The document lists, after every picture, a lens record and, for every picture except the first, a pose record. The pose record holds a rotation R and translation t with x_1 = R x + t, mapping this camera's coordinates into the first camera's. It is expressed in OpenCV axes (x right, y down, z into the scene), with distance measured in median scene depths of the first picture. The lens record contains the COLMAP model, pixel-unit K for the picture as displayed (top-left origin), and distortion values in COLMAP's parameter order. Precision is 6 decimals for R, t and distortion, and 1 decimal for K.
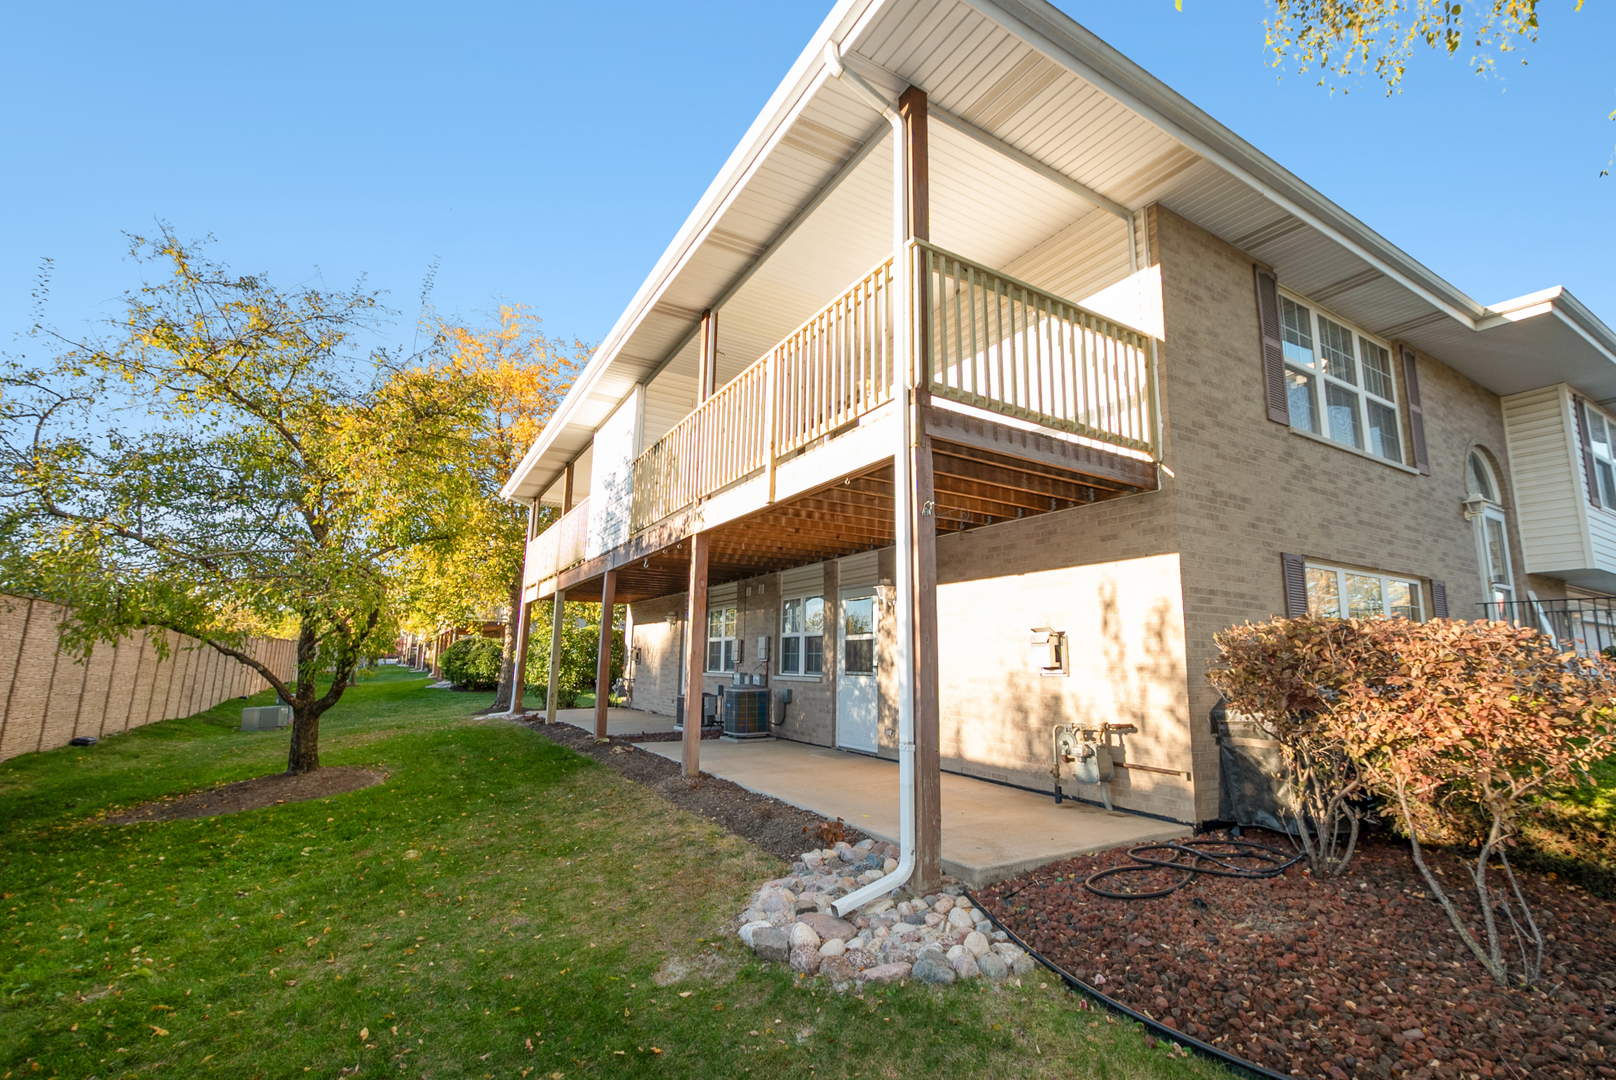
lens RADIAL K [[711.3, 0, 821.7], [0, 711.3, 544.3], [0, 0, 1]] dist [0.003404, -0.000017]
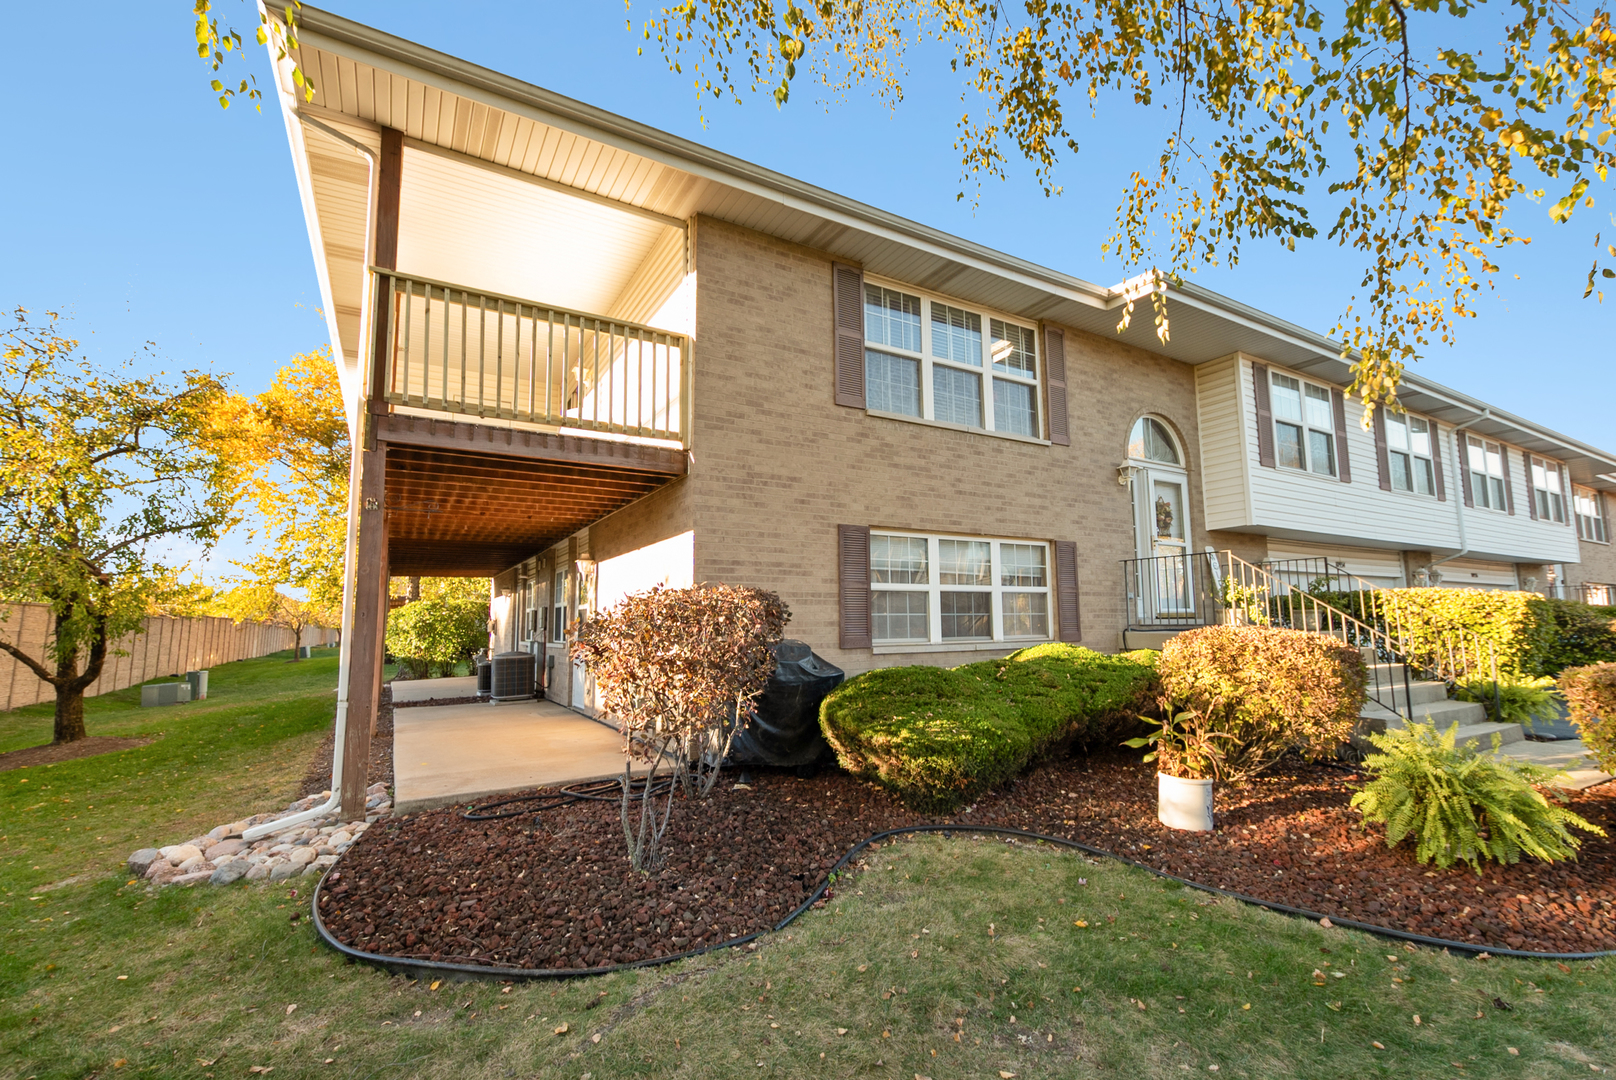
lens RADIAL K [[713.3, 0, 808.0], [0, 713.3, 540.0], [0, 0, 1]] dist [0.001021, -0.000005]
pose [[0.999651, -0.026405, 0.000307, 0.586191], [0.026364, 0.998625, 0.045321, -0.015814], [-0.001503, -0.045297, 0.998972, -0.123703]]
